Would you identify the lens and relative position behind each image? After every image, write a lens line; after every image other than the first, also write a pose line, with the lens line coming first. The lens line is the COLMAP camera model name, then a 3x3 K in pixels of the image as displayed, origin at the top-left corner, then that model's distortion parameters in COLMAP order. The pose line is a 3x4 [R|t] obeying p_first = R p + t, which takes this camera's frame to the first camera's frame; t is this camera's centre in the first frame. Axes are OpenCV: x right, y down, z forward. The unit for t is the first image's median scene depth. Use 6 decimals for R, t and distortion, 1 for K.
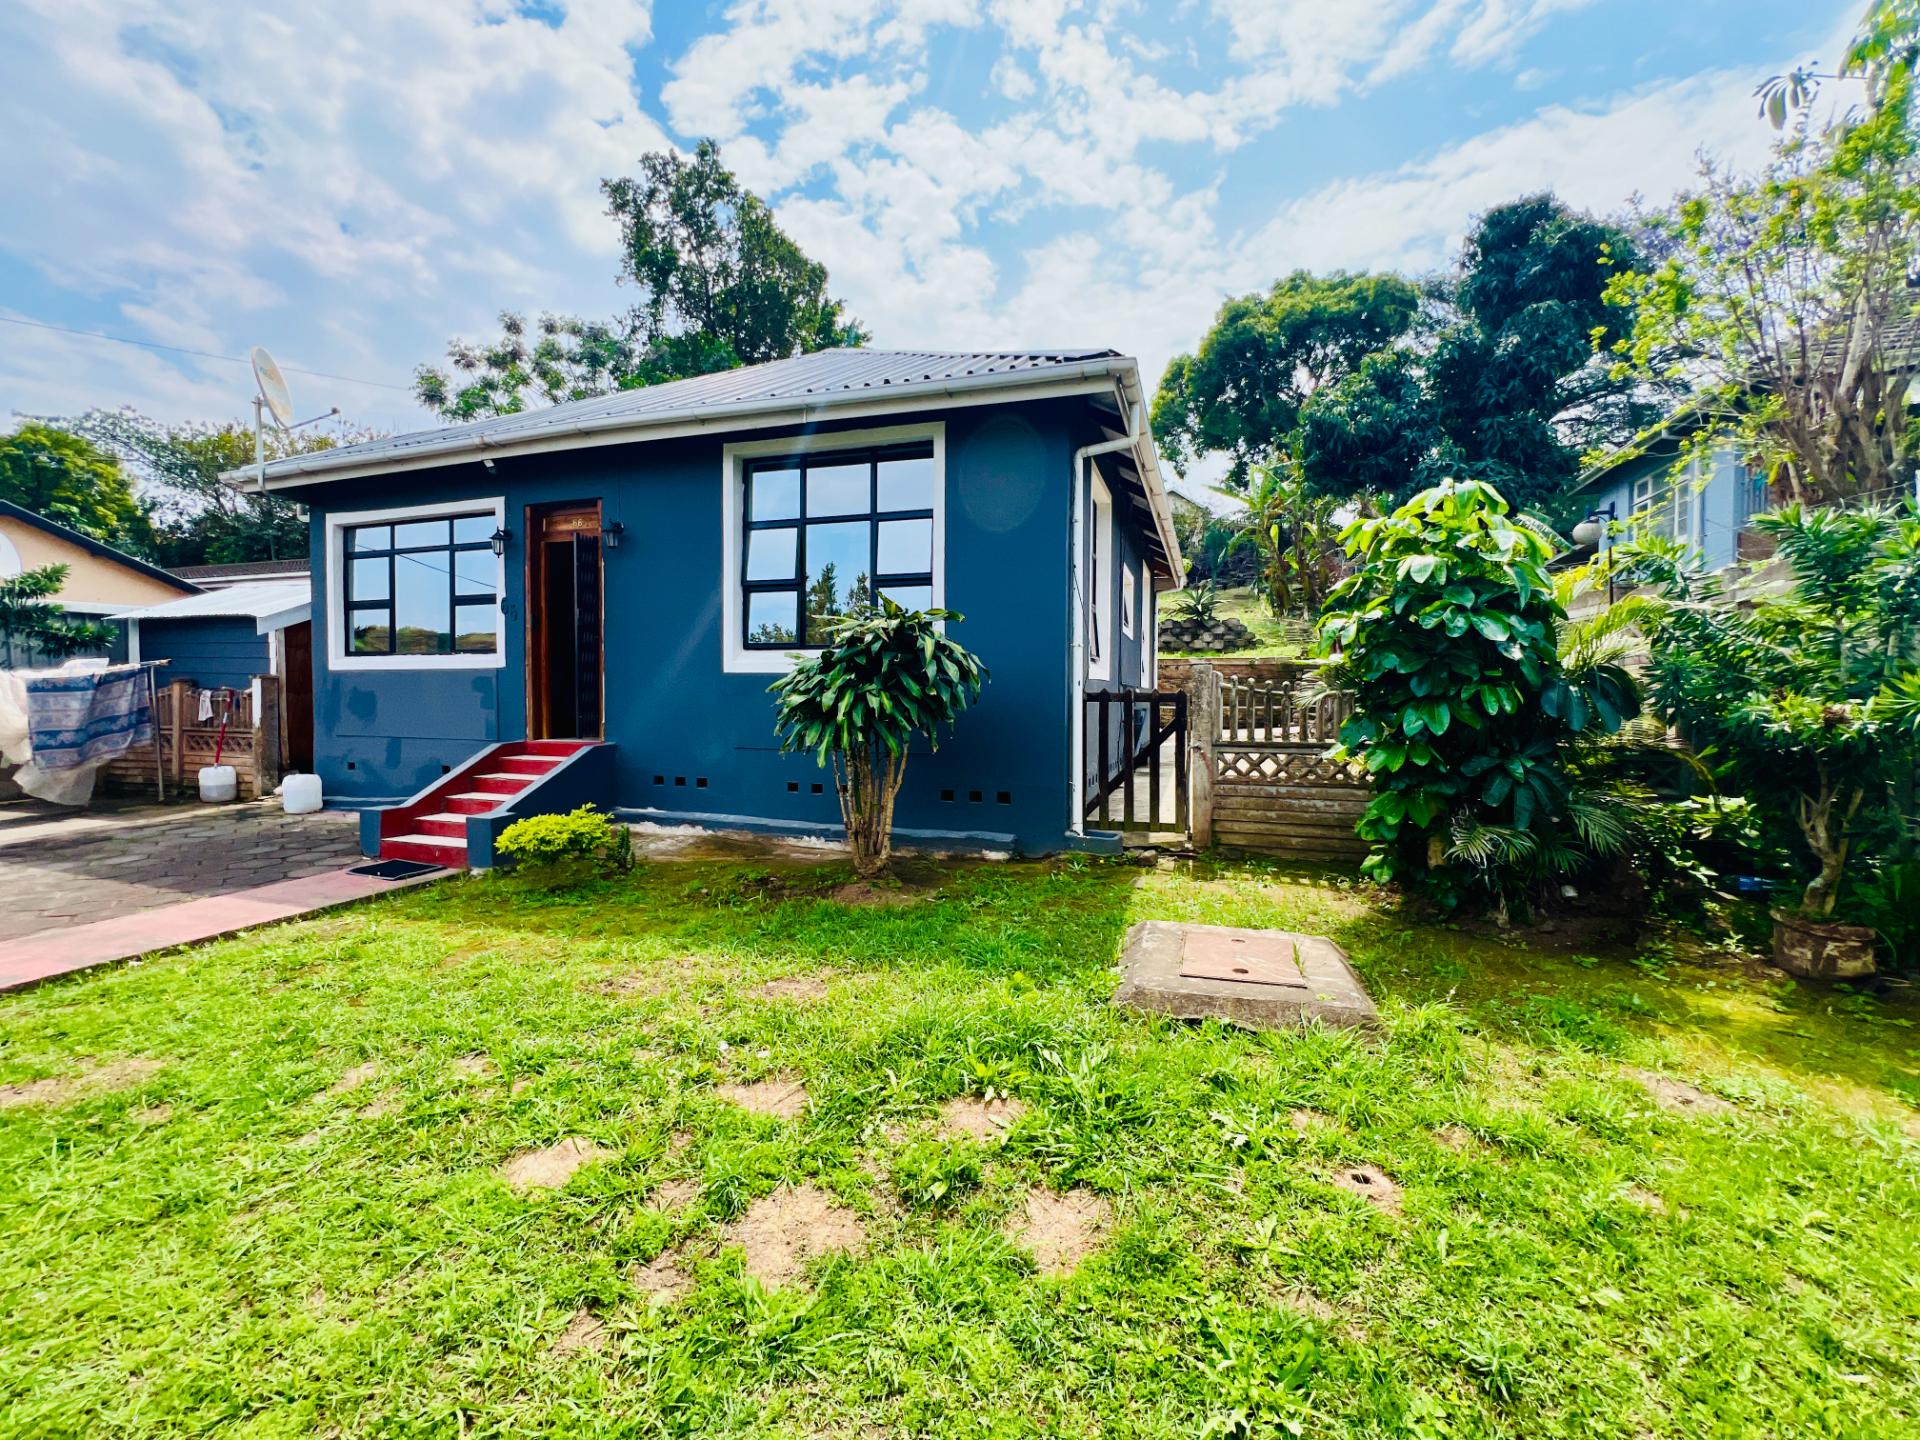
lens RADIAL K [[765.5, 0, 954.7], [0, 765.5, 716.6], [0, 0, 1]] dist [-0.001201, 0.000651]
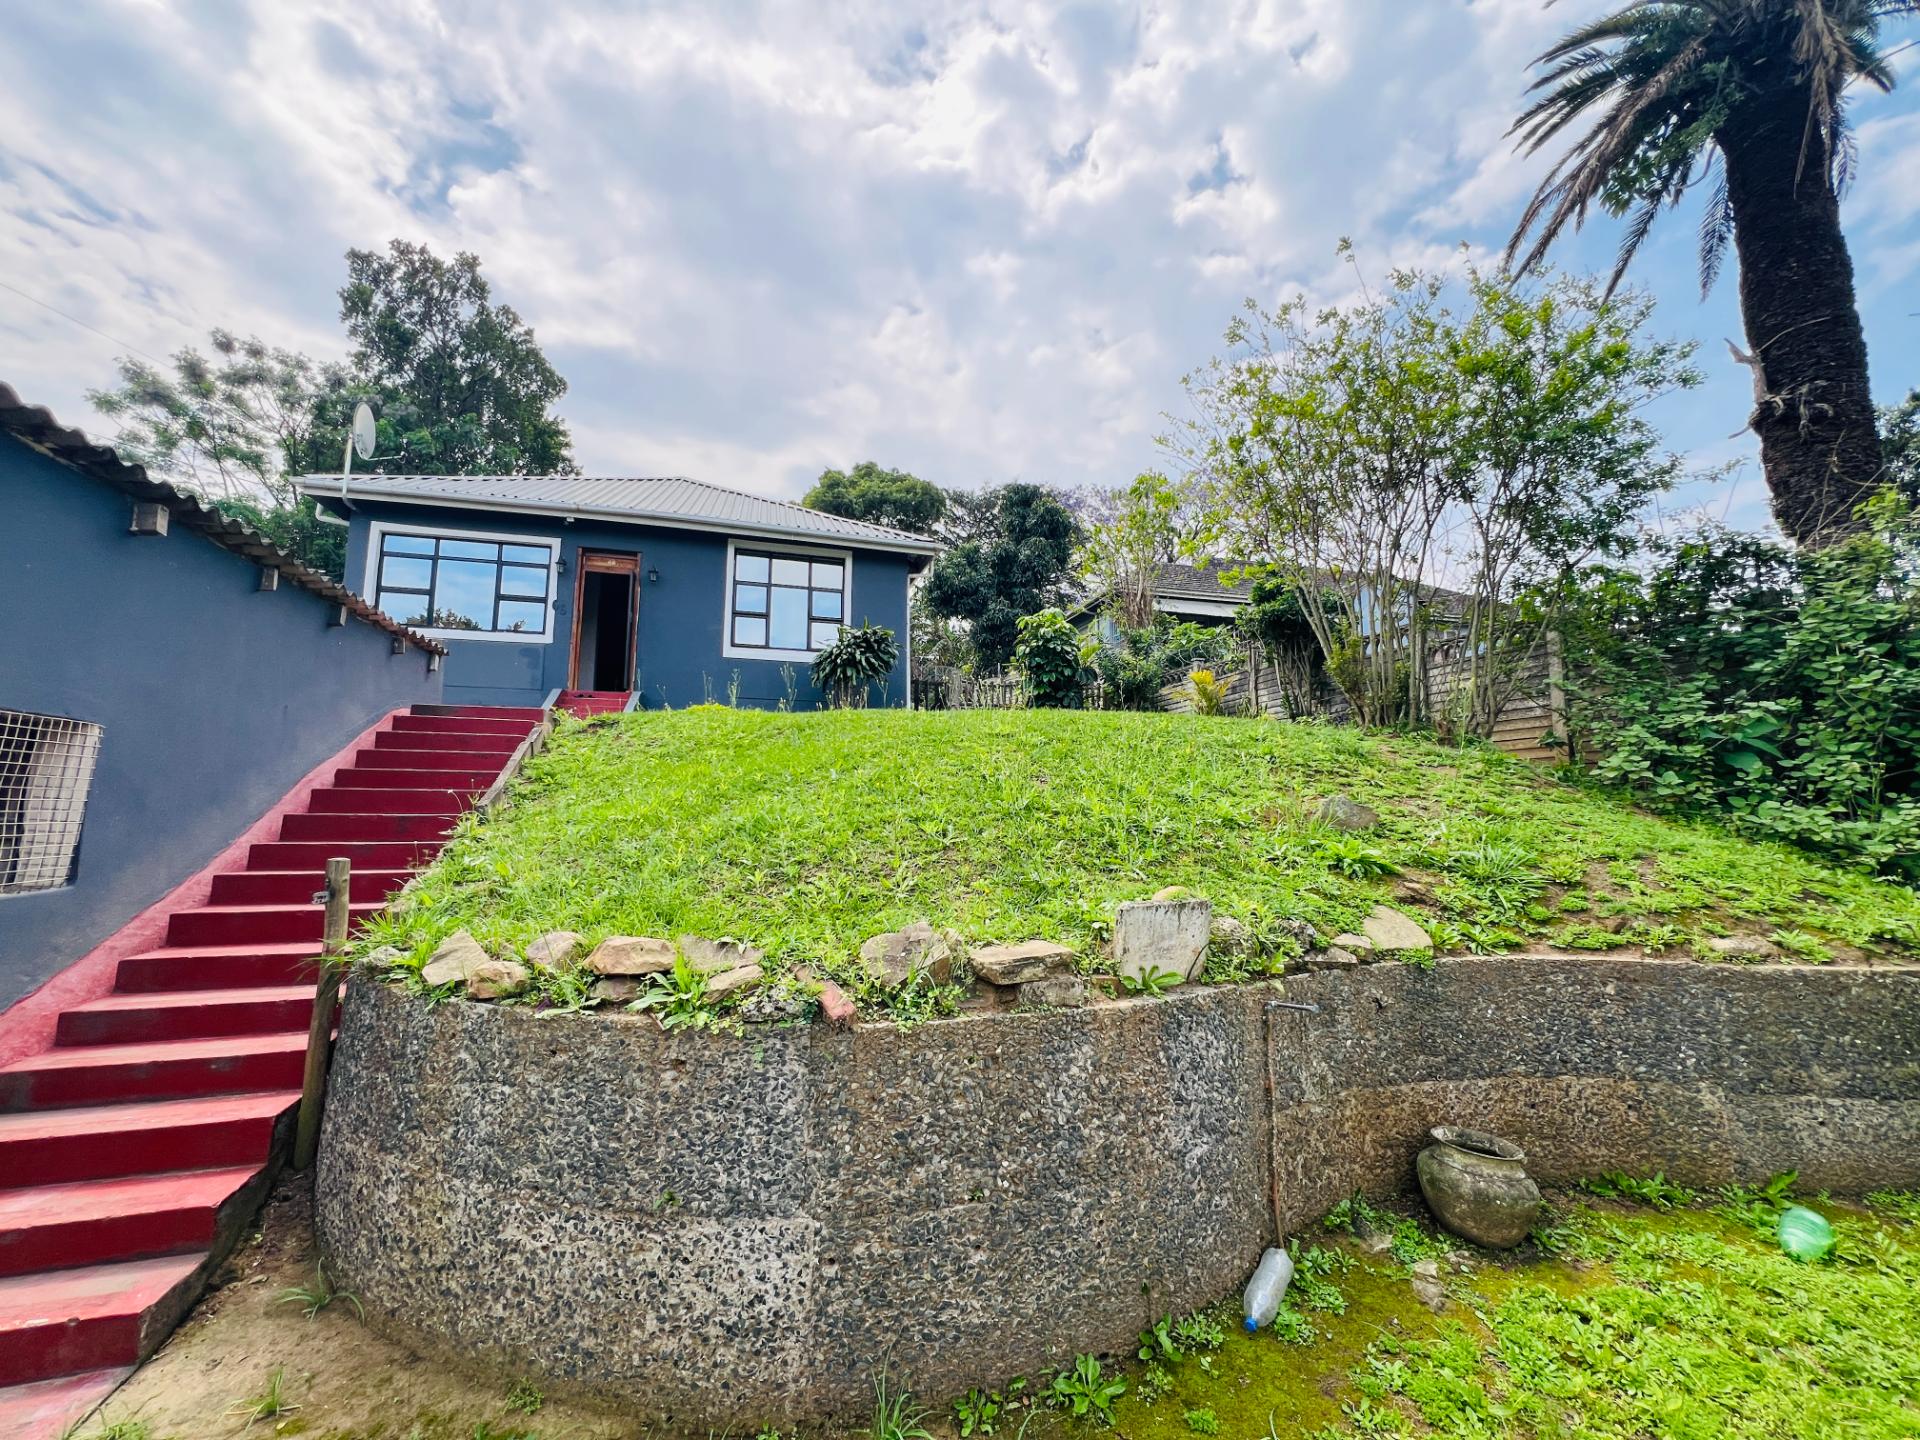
lens RADIAL K [[765.5, 0, 954.7], [0, 765.5, 716.6], [0, 0, 1]] dist [-0.001201, 0.000651]
pose [[0.829285, 0.066900, 0.554807, -0.761181], [0.014210, 0.989963, -0.140612, 0.313247], [-0.558645, 0.124491, 0.820011, -0.715641]]
